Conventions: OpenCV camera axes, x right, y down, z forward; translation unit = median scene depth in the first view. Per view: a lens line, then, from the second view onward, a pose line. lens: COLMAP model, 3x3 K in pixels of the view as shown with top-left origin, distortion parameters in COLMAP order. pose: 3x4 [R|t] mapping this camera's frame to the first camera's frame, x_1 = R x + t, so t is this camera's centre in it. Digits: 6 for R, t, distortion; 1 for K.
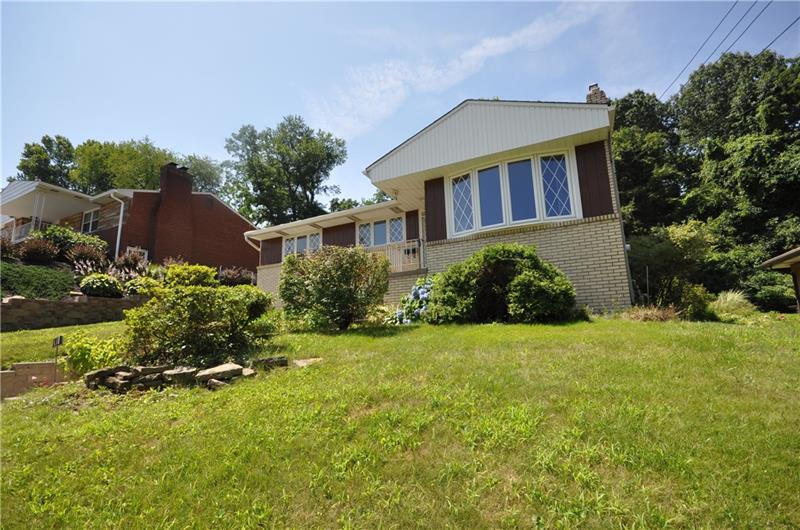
lens RADIAL K [[369.2, 0, 400.0], [0, 369.2, 265.0], [0, 0, 1]] dist [0.000649, -0.011236]
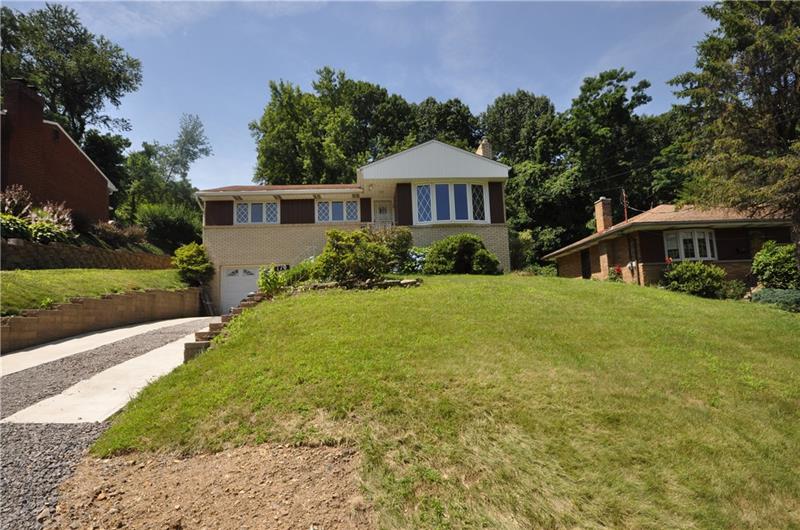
lens RADIAL K [[447.0, 0, 400.0], [0, 447.0, 265.0], [0, 0, 1]] dist [0.004974, 0.000964]
pose [[0.853827, 0.061692, 0.516889, -0.299631], [-0.088354, 0.995720, 0.027105, 0.017180], [-0.513005, -0.068812, 0.855623, -0.200966]]
